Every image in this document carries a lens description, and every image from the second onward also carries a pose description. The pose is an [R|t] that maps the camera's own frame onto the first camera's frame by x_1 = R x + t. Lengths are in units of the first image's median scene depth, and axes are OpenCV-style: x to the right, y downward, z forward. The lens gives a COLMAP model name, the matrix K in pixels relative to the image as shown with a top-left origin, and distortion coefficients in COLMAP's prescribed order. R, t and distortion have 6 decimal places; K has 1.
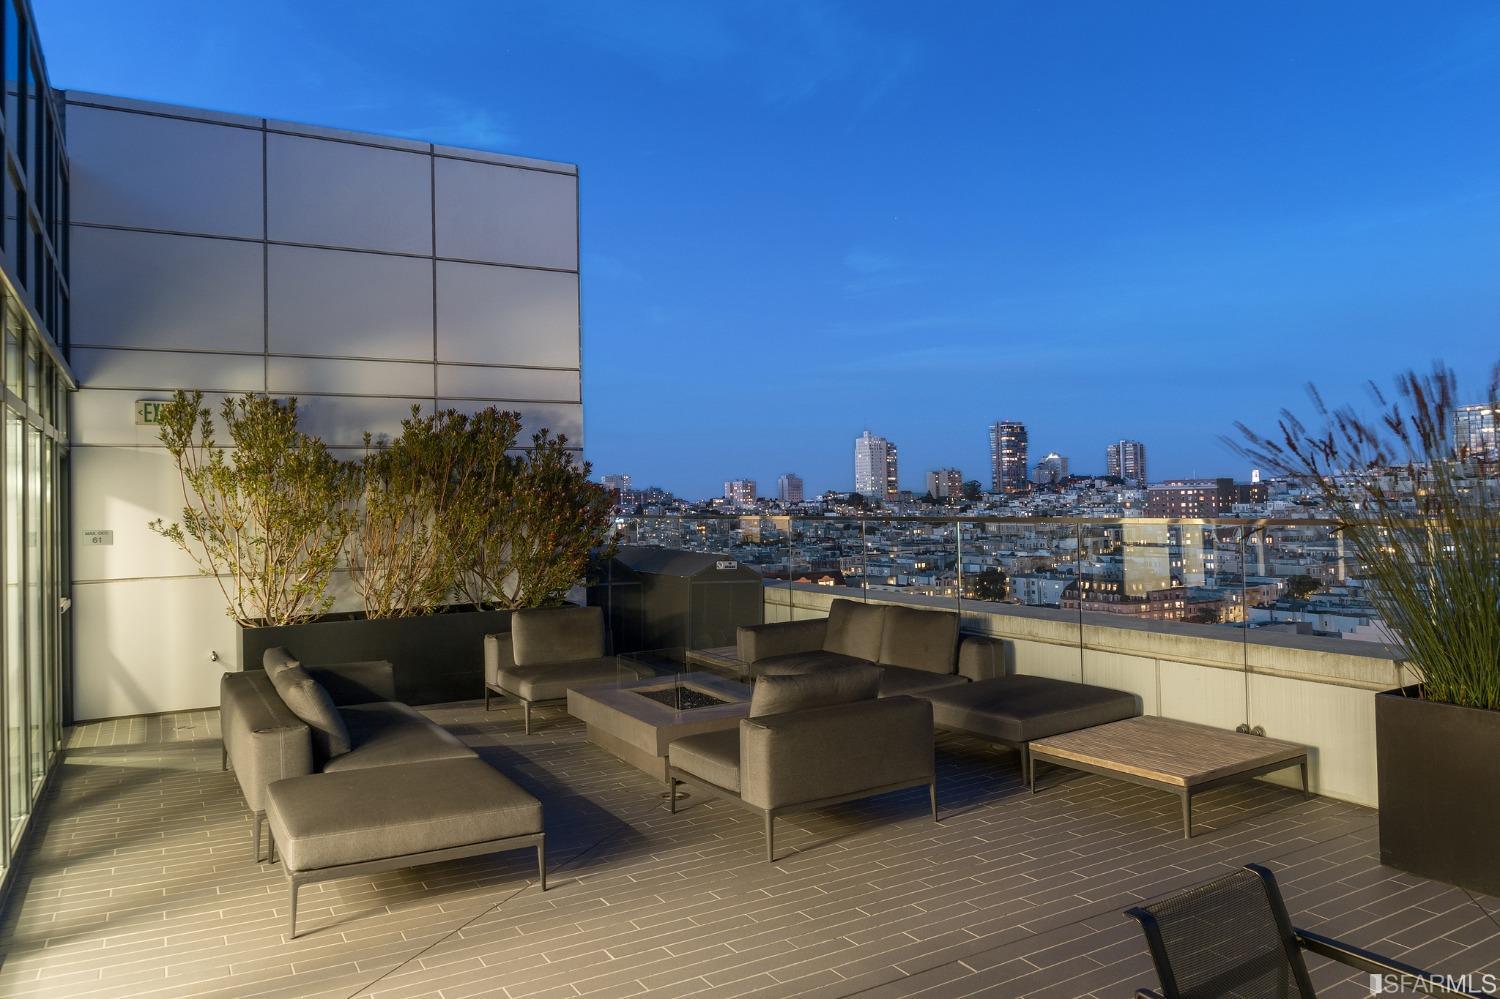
lens RADIAL K [[1031.0, 0, 780.5], [0, 1031.0, 496.3], [0, 0, 1]] dist [-0.006743, -0.000082]
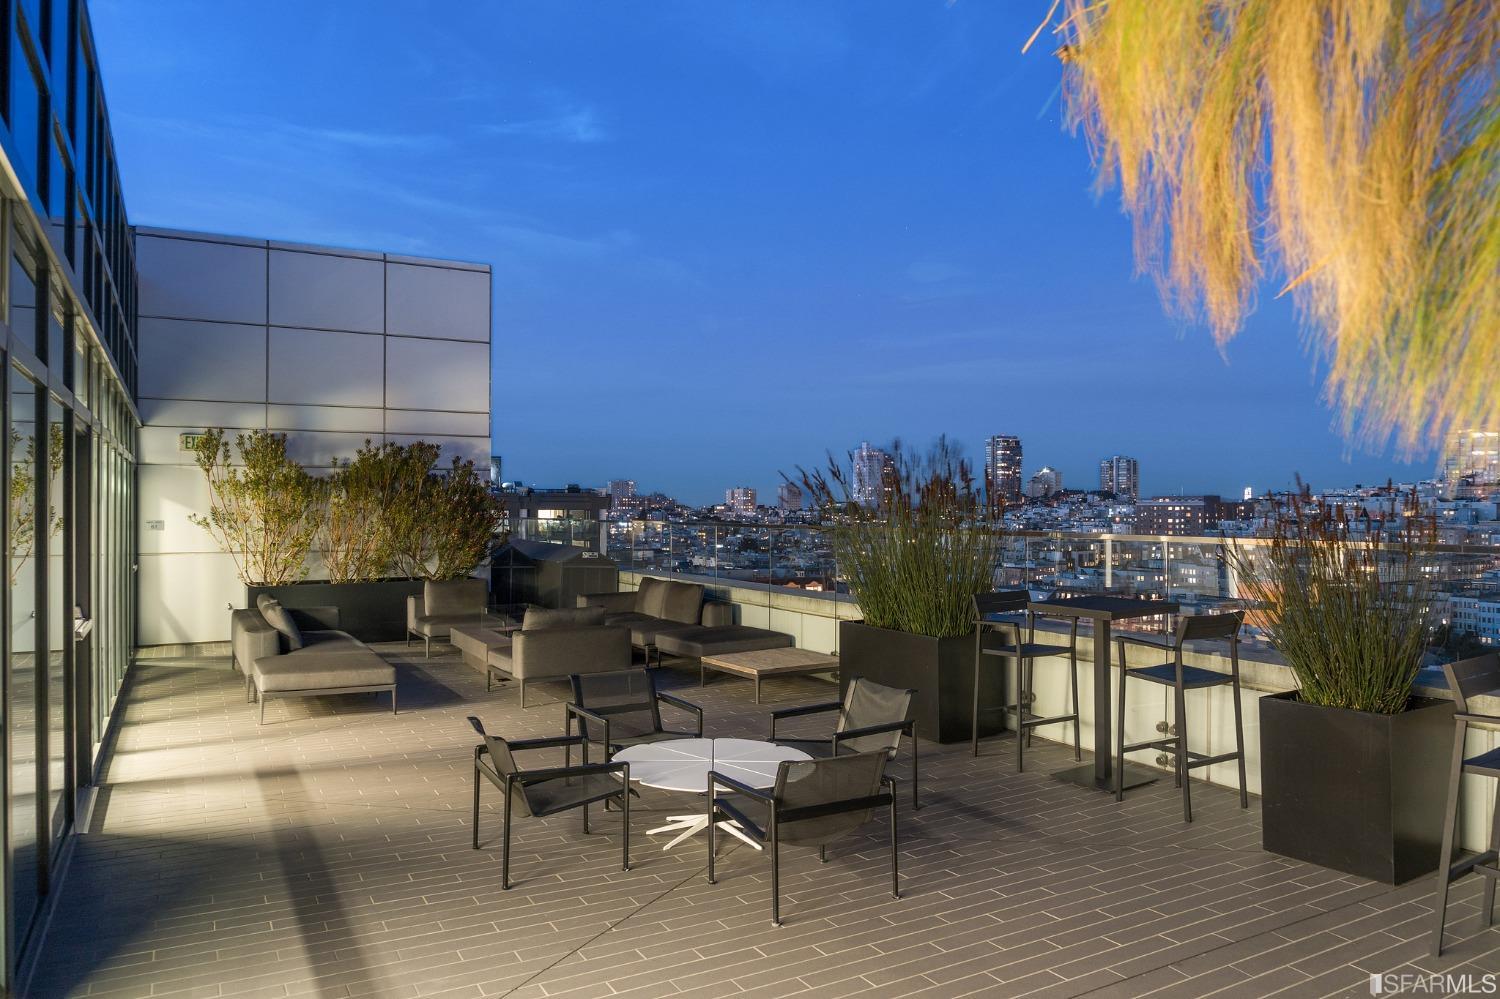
lens RADIAL K [[1017.7, 0, 754.1], [0, 1017.7, 520.7], [0, 0, 1]] dist [-0.011058, -0.001032]
pose [[0.999198, 0.020779, -0.034223, 0.257046], [-0.020208, 0.999652, 0.016936, -0.009049], [0.034563, -0.016230, 0.999271, -0.441471]]
